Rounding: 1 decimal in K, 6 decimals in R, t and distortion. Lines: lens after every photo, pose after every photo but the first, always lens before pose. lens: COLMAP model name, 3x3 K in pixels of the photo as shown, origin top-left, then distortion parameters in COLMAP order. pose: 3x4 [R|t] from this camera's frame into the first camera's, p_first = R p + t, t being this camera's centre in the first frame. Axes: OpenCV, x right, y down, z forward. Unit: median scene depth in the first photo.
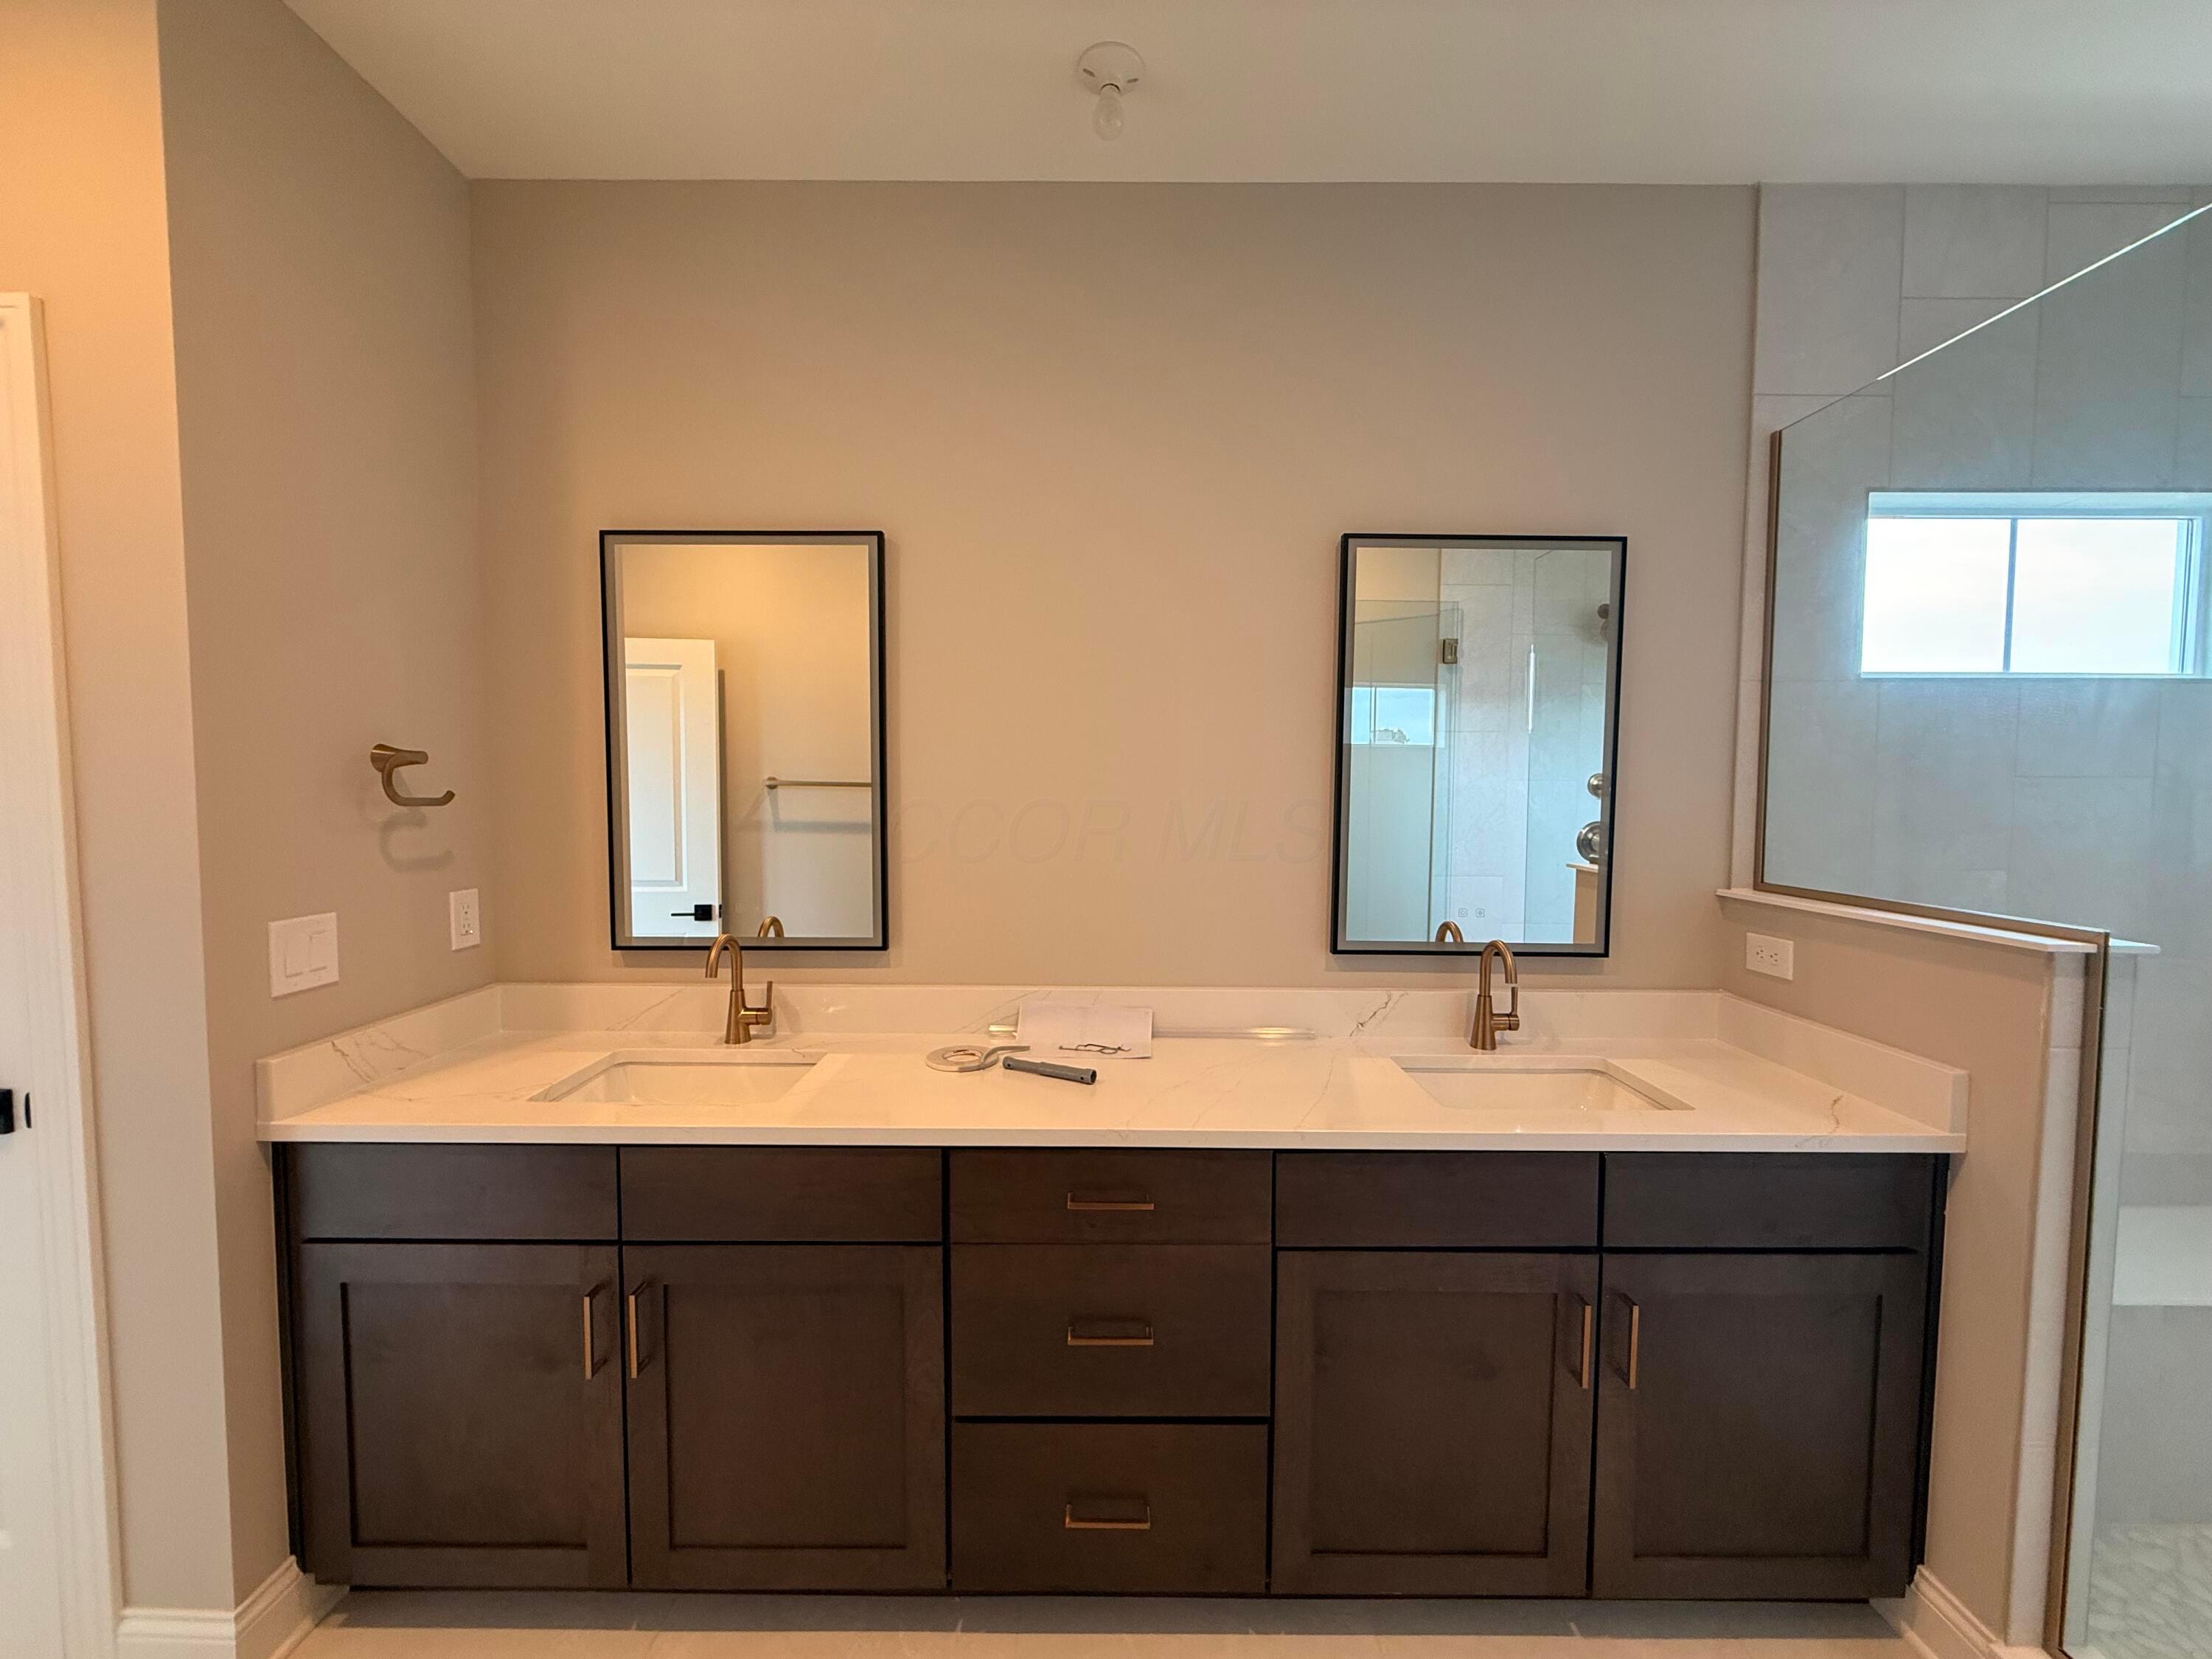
lens RADIAL K [[853.2, 0, 1106.0], [0, 853.2, 829.5], [0, 0, 1]] dist [-0.000245, -0.000244]
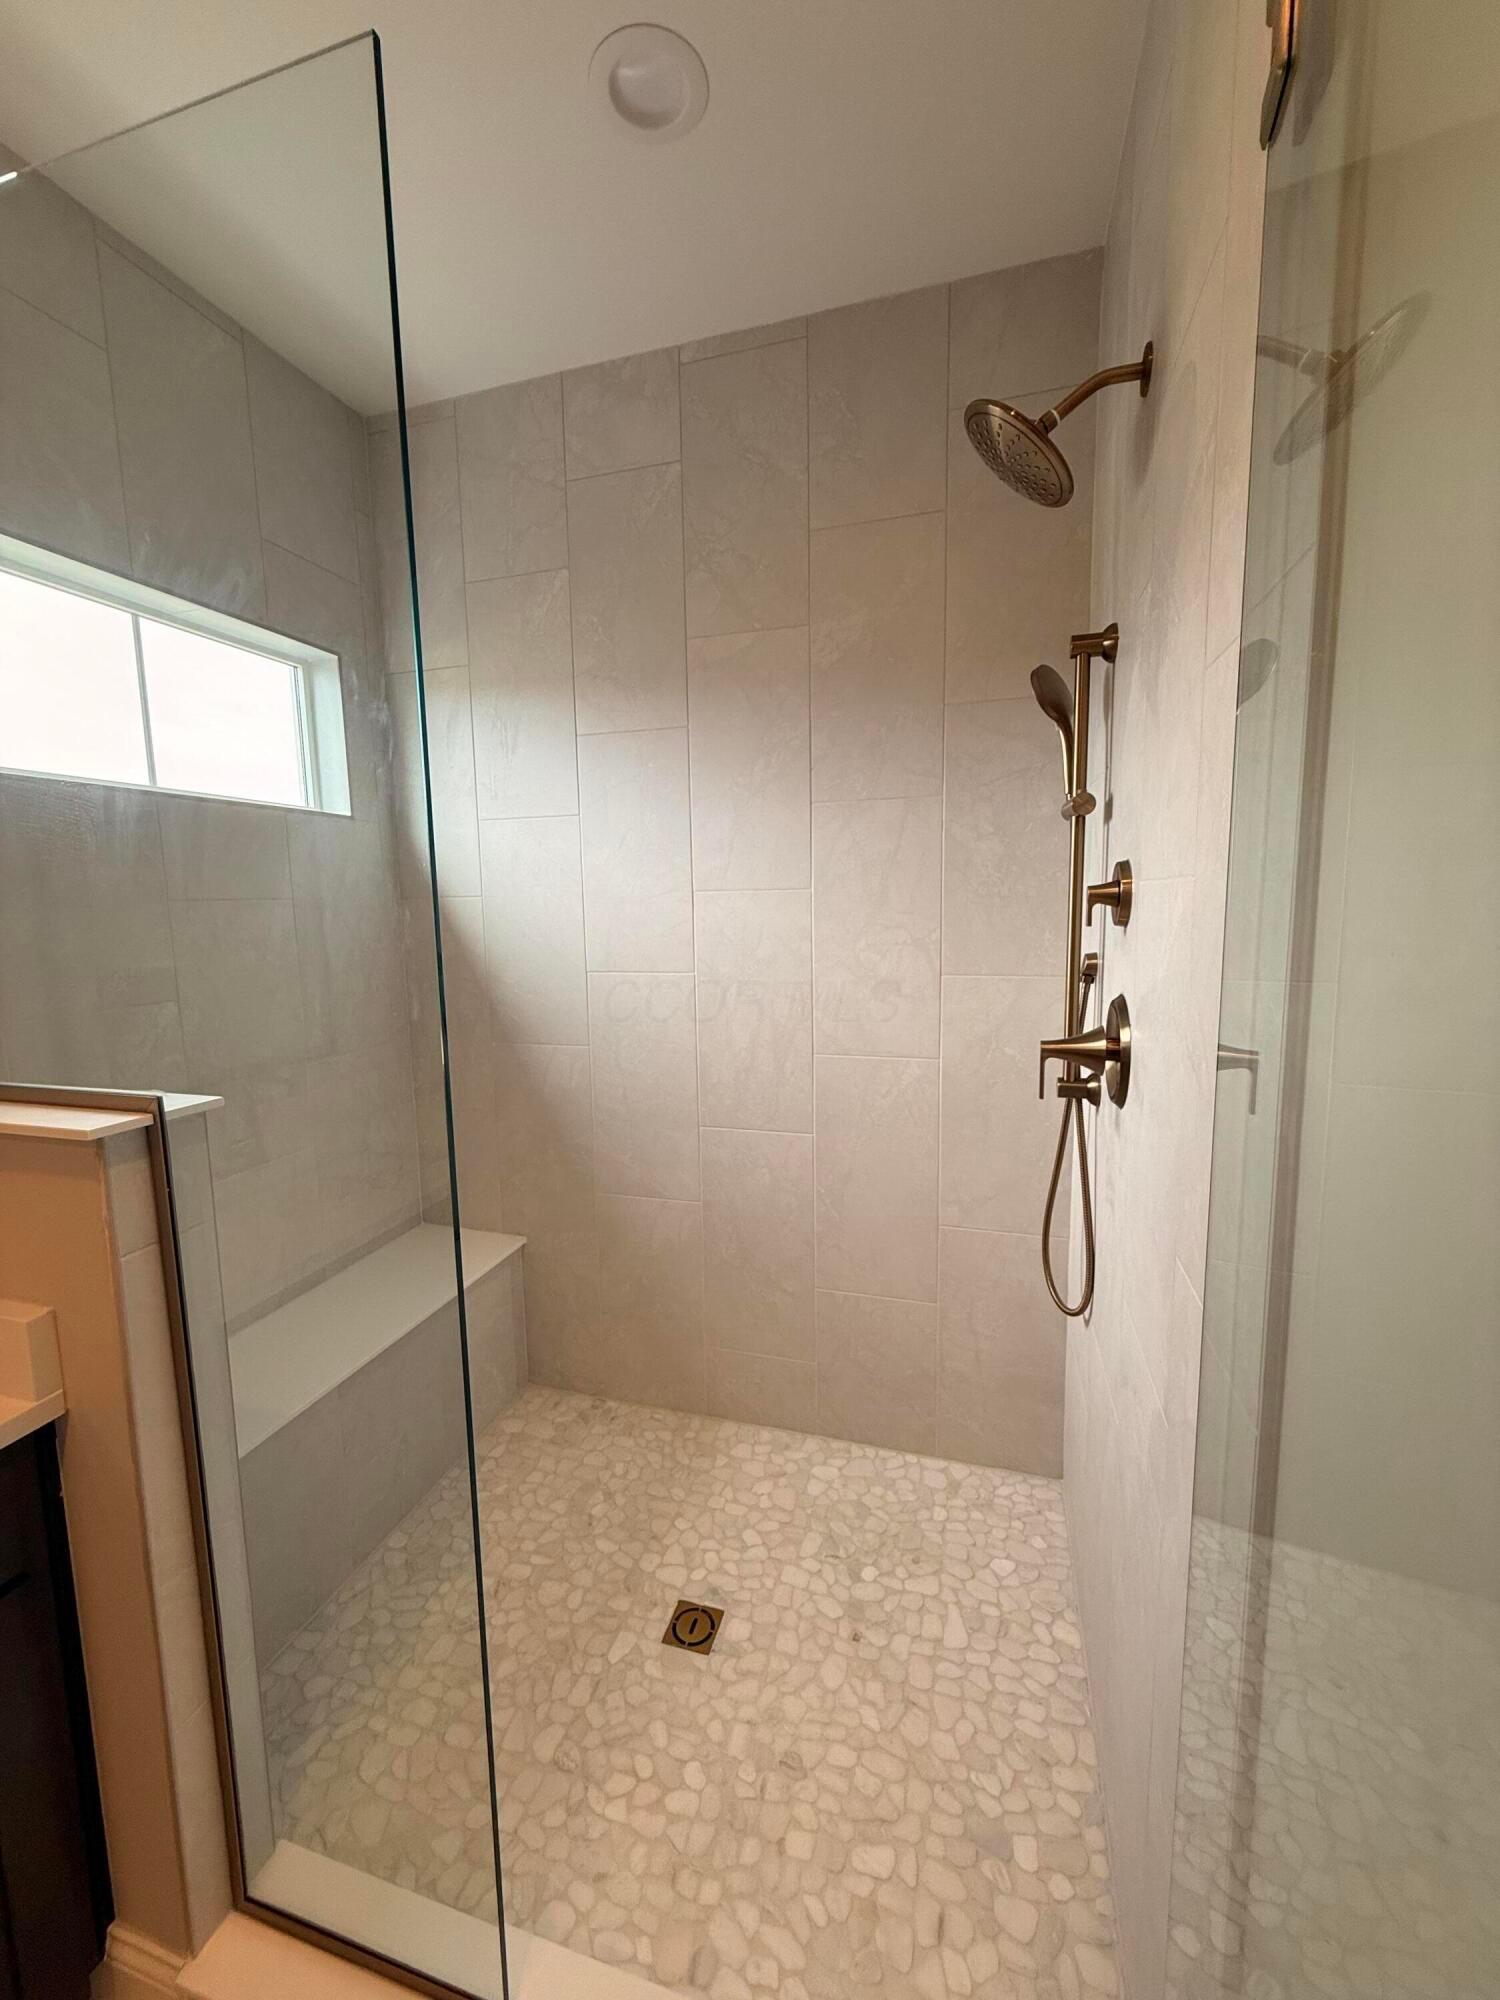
lens RADIAL K [[798.4, 0, 742.4], [0, 798.4, 997.1], [0, 0, 1]] dist [0.001990, 0.000147]
pose [[0.278447, -0.134724, 0.950956, 0.441212], [0.070830, 0.990297, 0.119558, -0.018625], [-0.957836, 0.034065, 0.285287, 0.174848]]
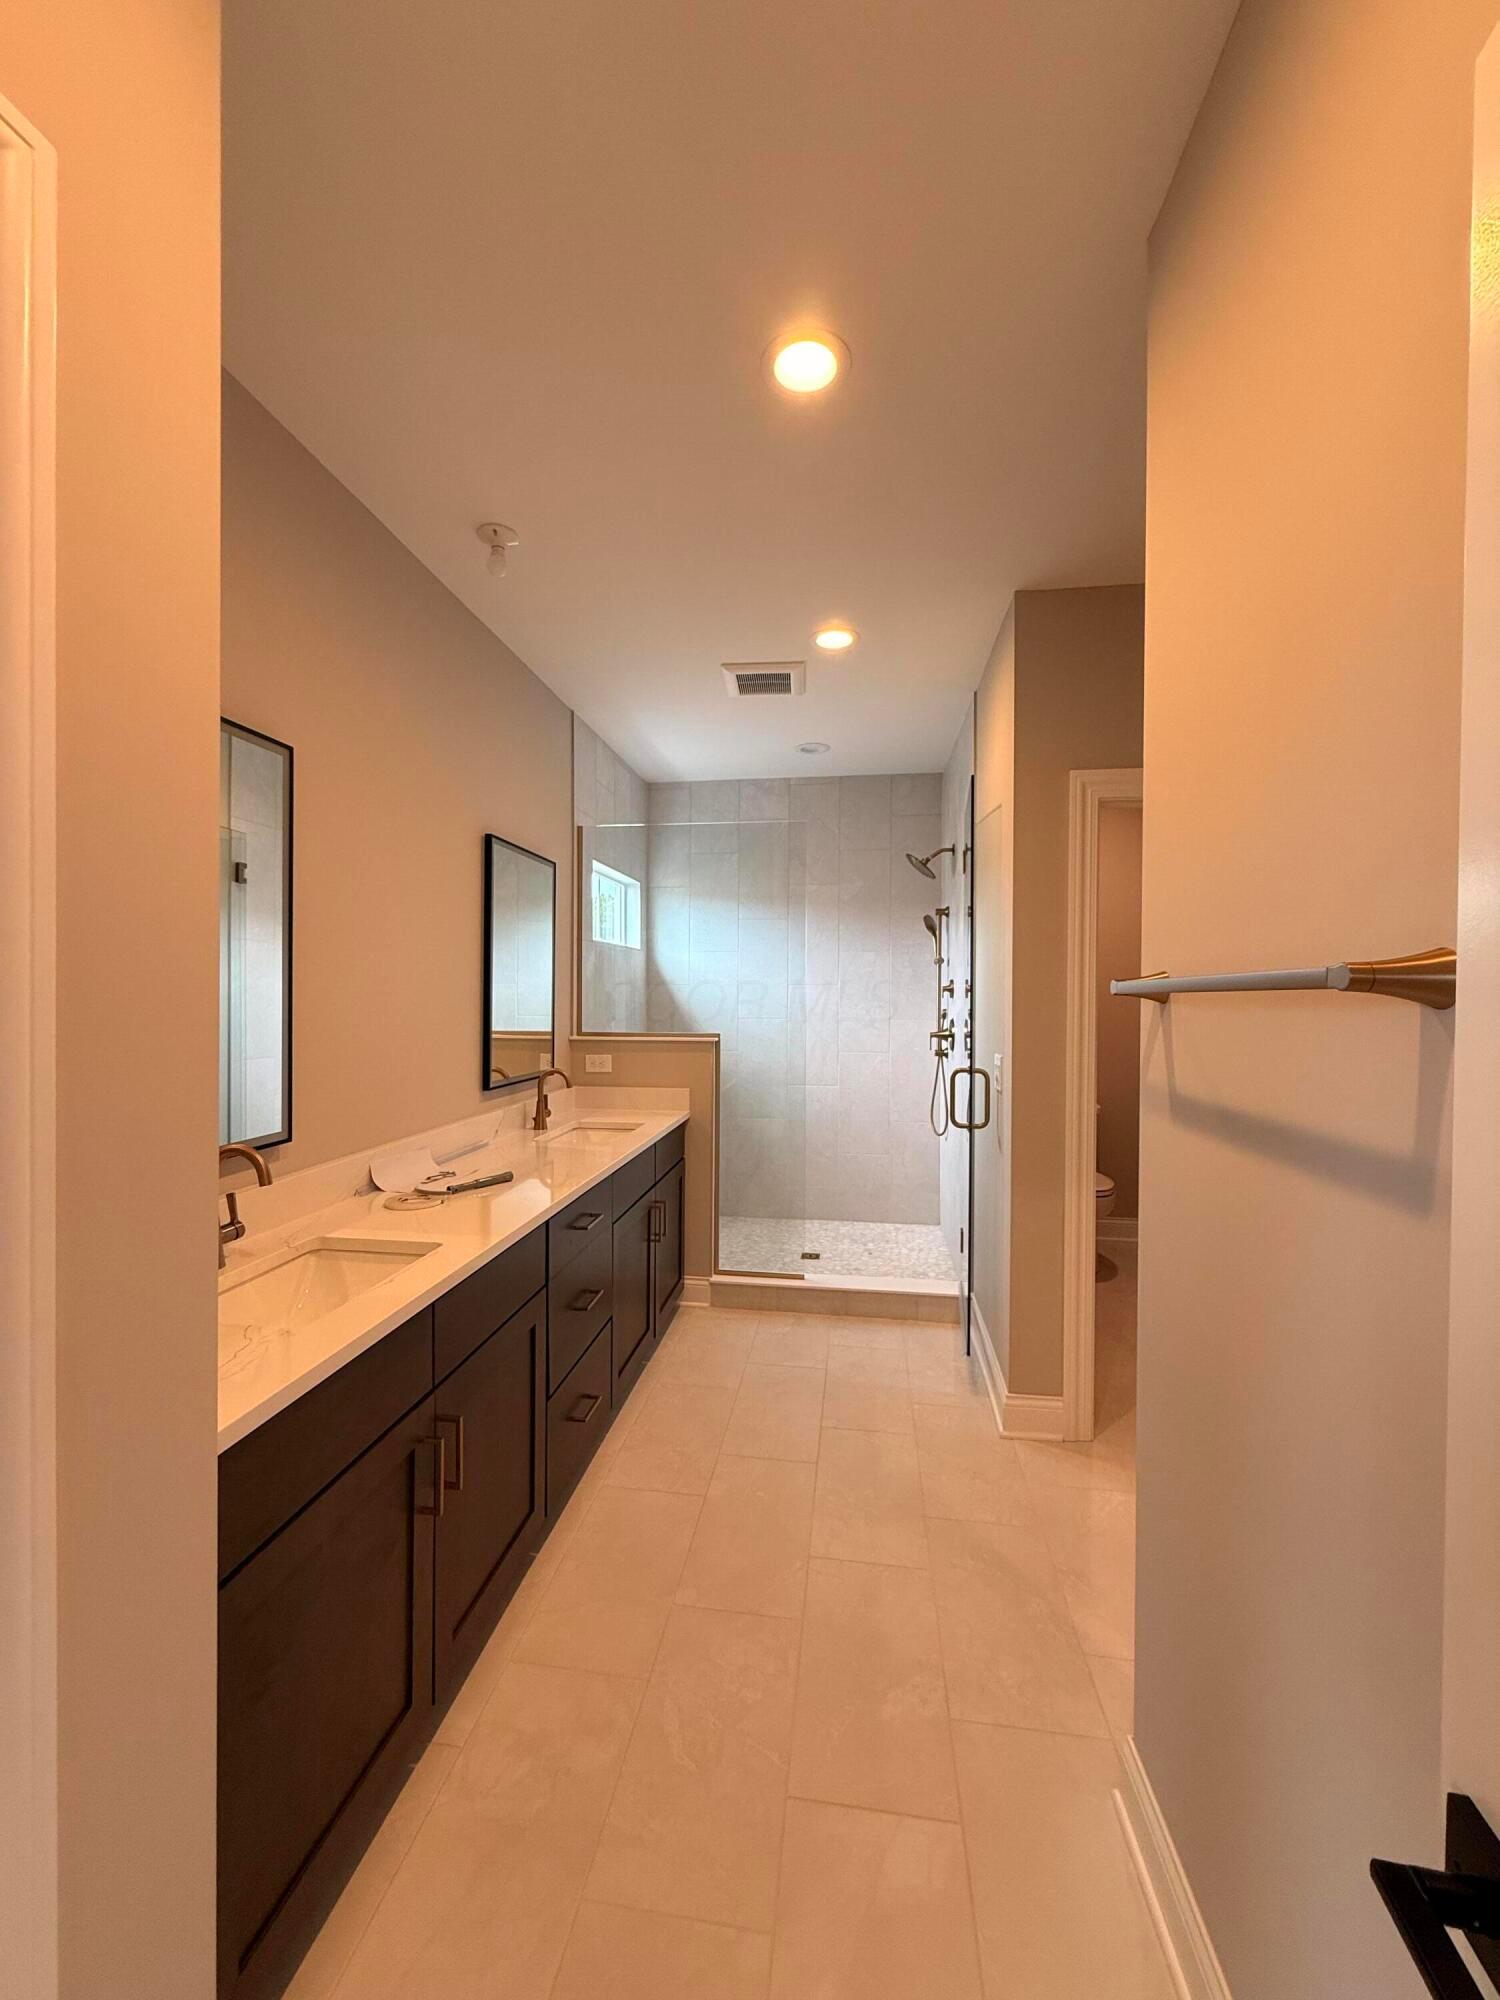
lens RADIAL K [[798.4, 0, 742.4], [0, 798.4, 997.1], [0, 0, 1]] dist [0.001990, 0.000147]
pose [[0.132959, -0.015747, 0.990996, -1.303062], [0.047434, 0.998829, 0.009507, -0.029294], [-0.989986, 0.045743, 0.133550, 0.362699]]
